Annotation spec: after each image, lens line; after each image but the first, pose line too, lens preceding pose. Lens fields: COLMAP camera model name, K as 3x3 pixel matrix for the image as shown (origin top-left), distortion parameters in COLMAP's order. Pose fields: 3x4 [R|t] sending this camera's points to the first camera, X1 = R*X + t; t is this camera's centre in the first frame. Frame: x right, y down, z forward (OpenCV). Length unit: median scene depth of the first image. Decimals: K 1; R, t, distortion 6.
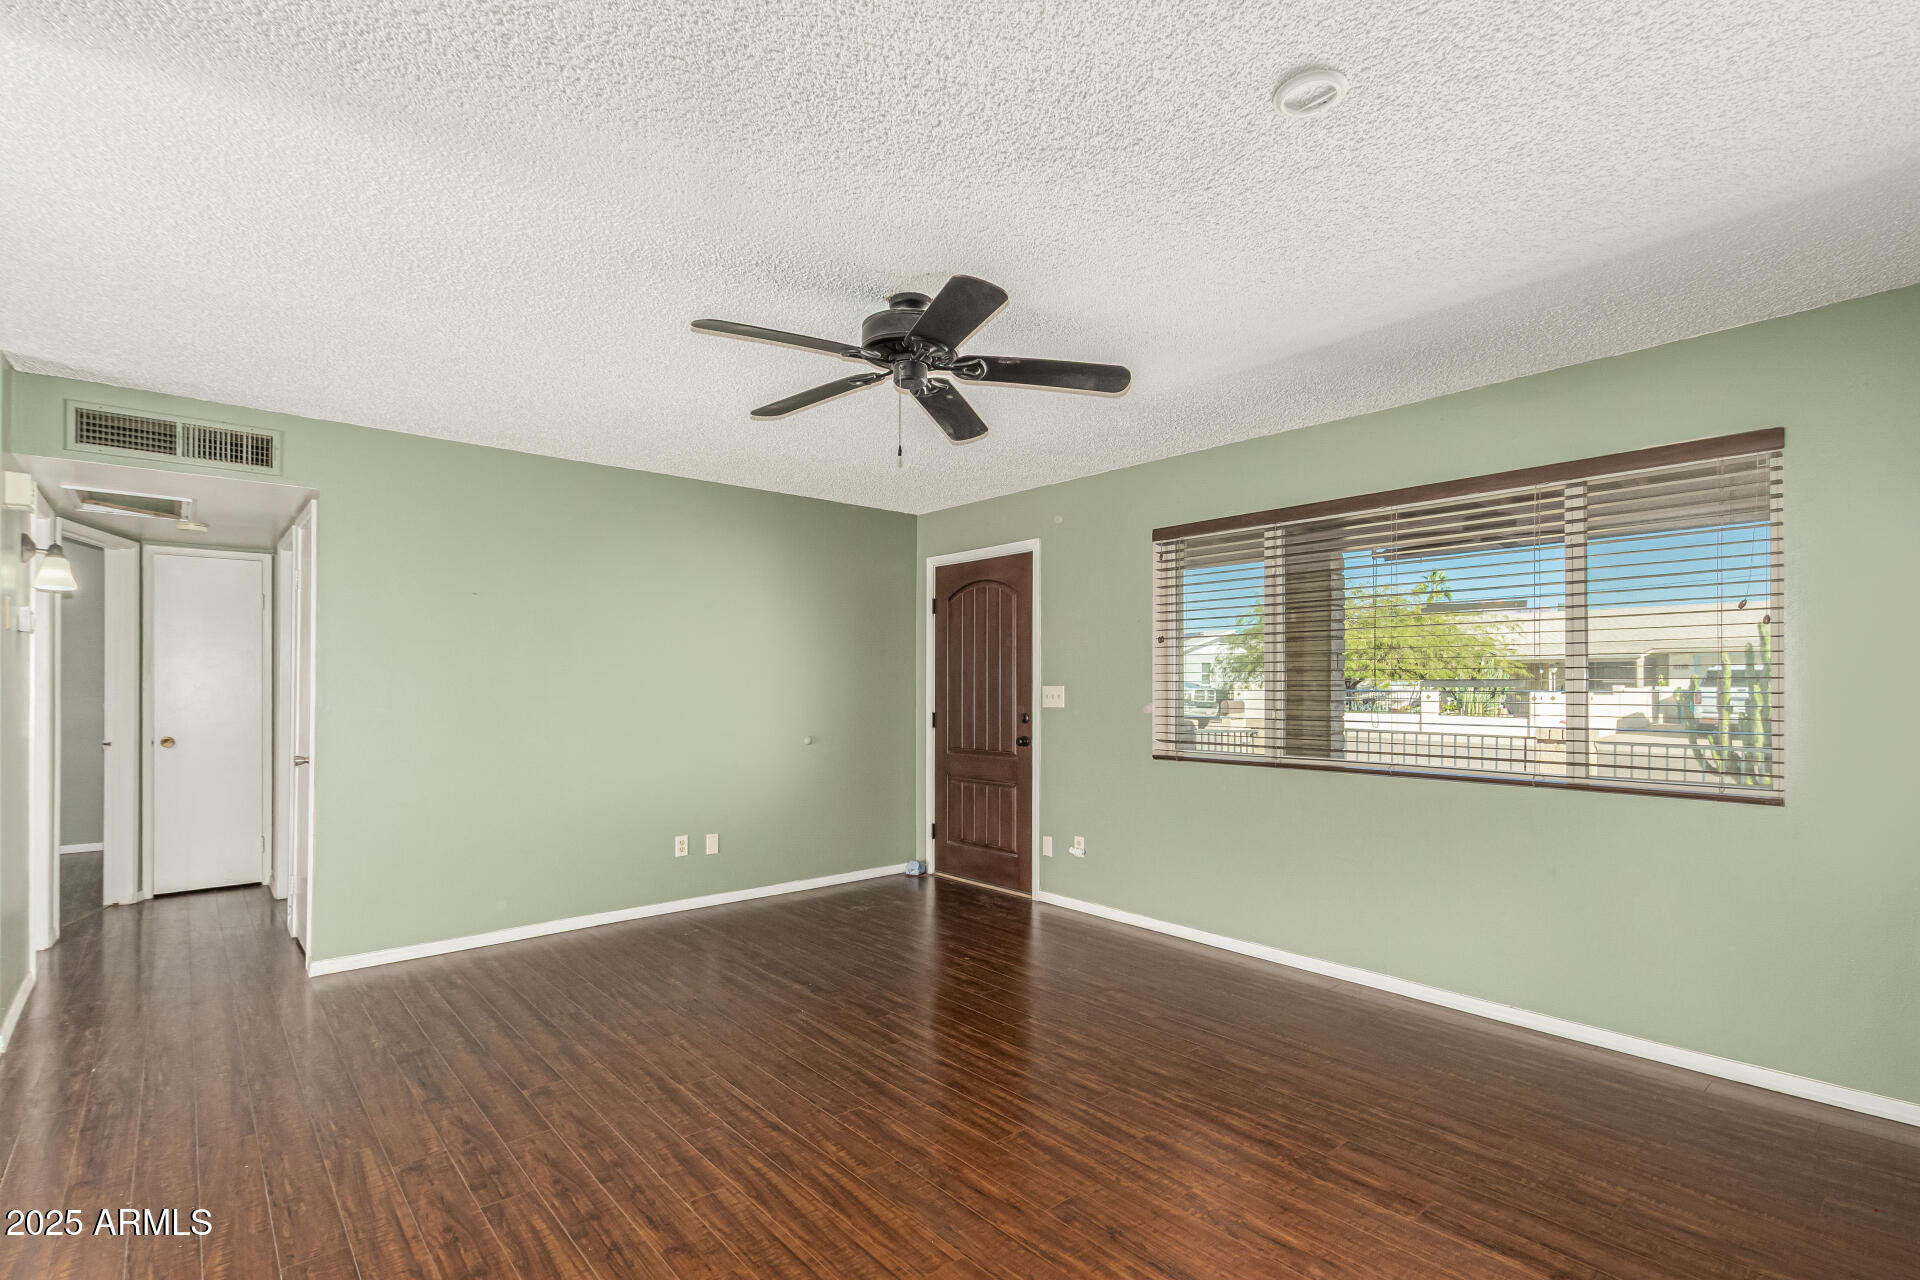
lens RADIAL K [[917.9, 0, 980.6], [0, 917.9, 680.0], [0, 0, 1]] dist [0.000627, -0.000382]
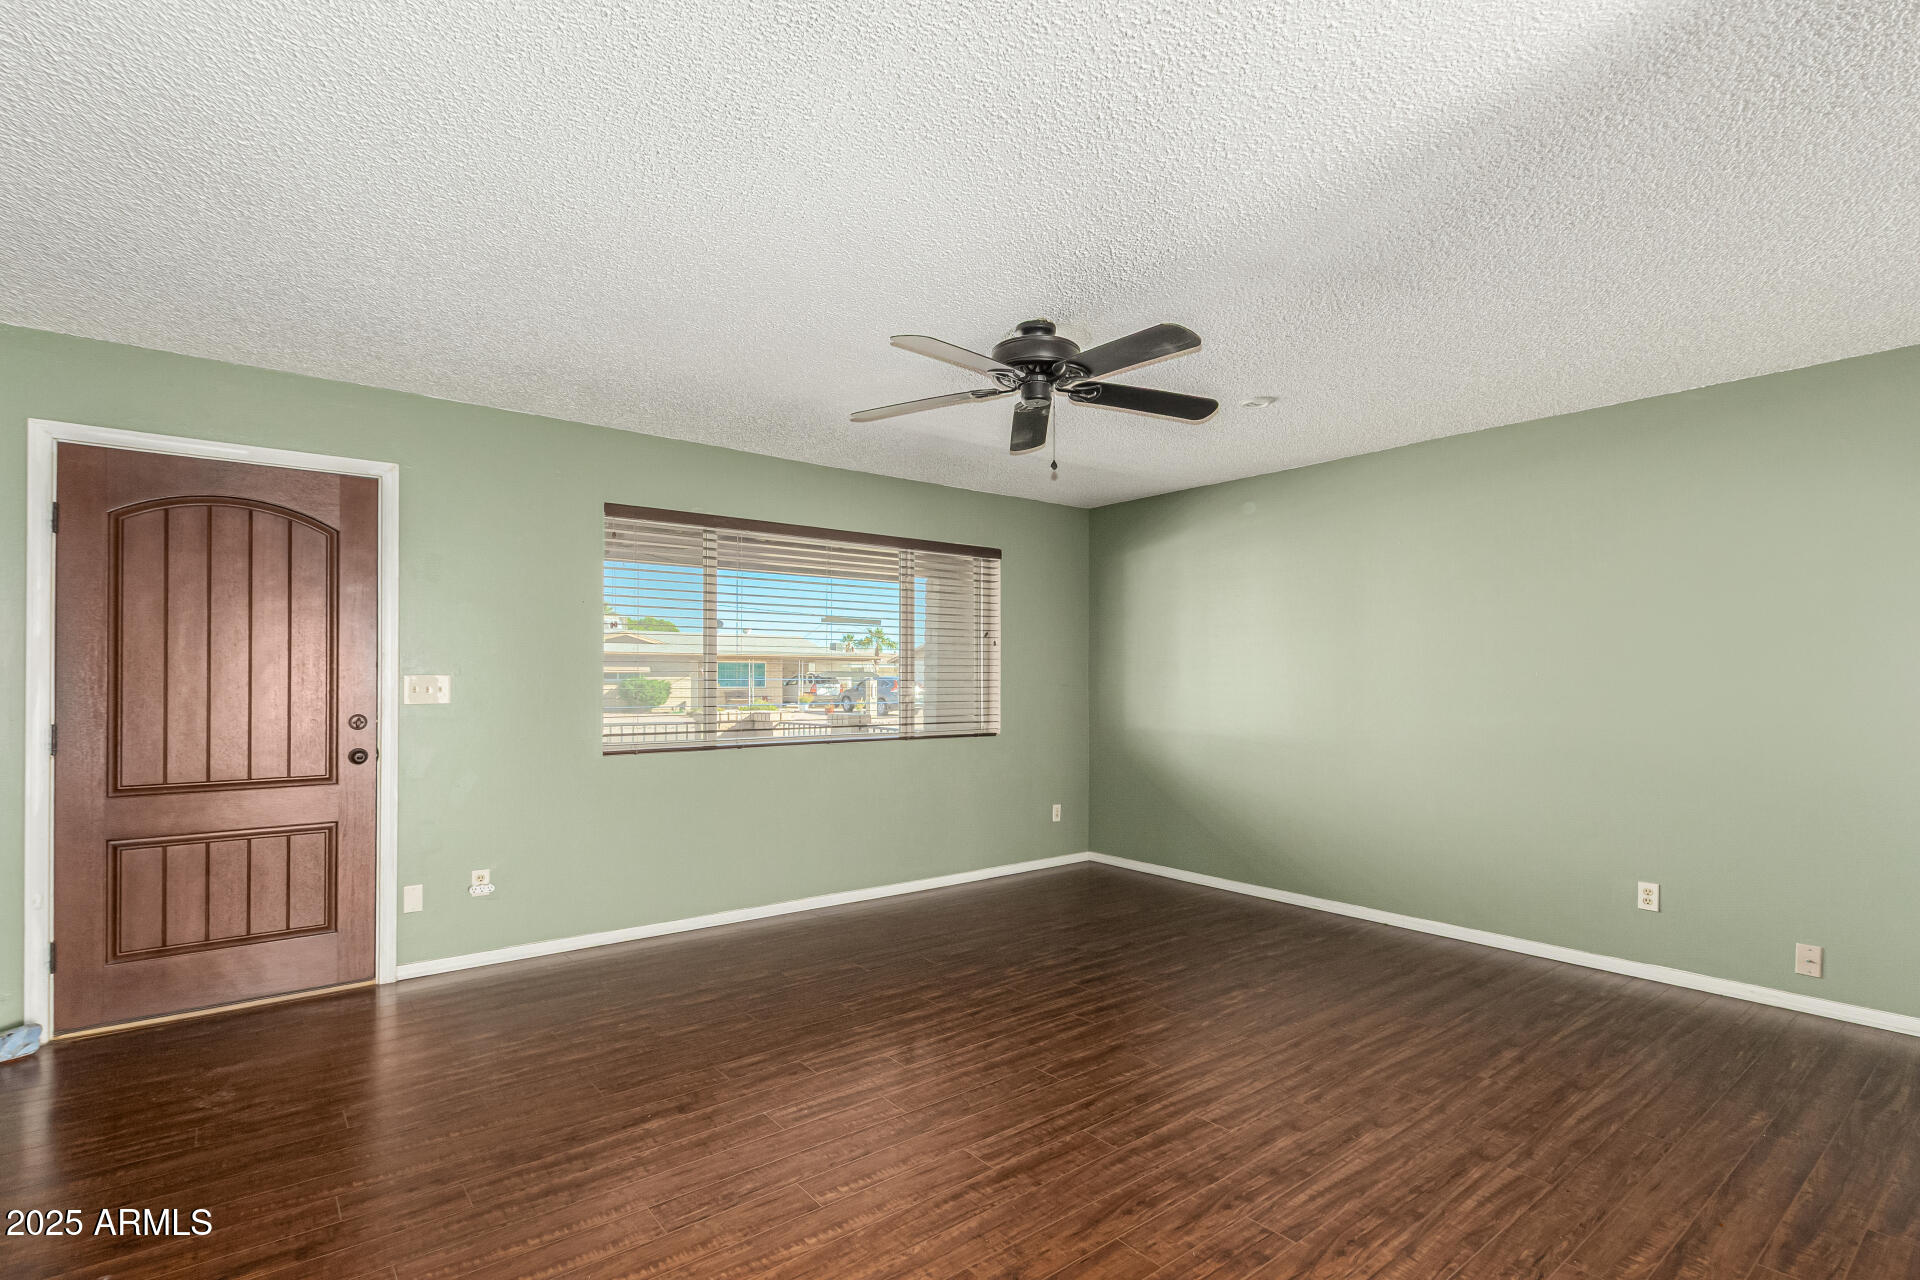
lens RADIAL K [[900.3, 0, 961.0], [0, 900.3, 677.0], [0, 0, 1]] dist [0.003139, -0.000470]
pose [[0.047836, 0.002288, 0.998853, -0.994543], [-0.007293, 0.999972, -0.001941, 0.010805], [-0.998829, -0.007192, 0.047851, 0.882515]]
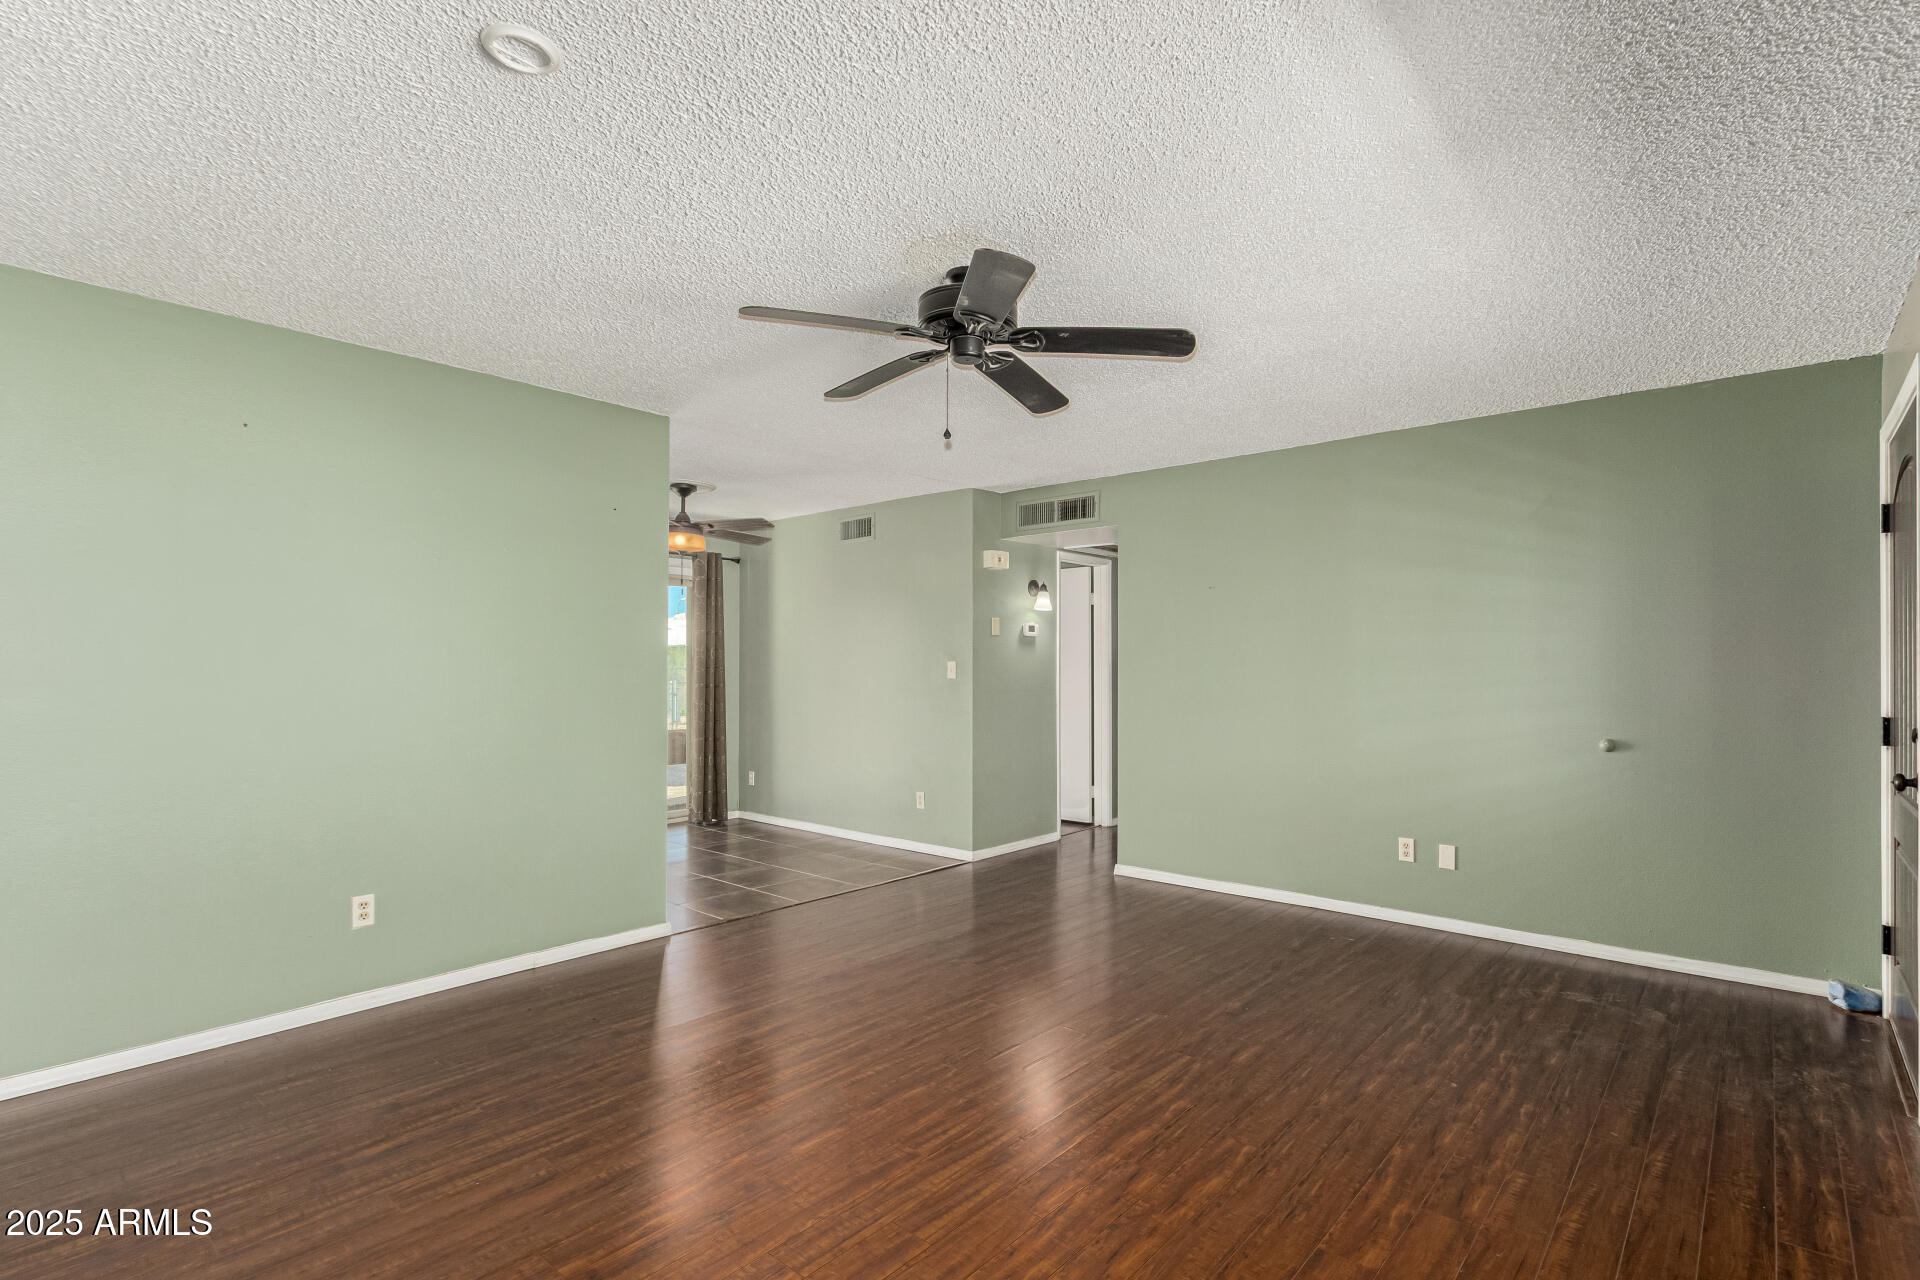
lens RADIAL K [[908.2, 0, 977.4], [0, 908.2, 666.5], [0, 0, 1]] dist [0.002236, -0.000252]
pose [[0.130672, 0.004829, -0.991414, 0.765256], [0.004912, 0.999973, 0.005518, -0.003938], [0.991414, -0.005591, 0.130644, 0.750545]]
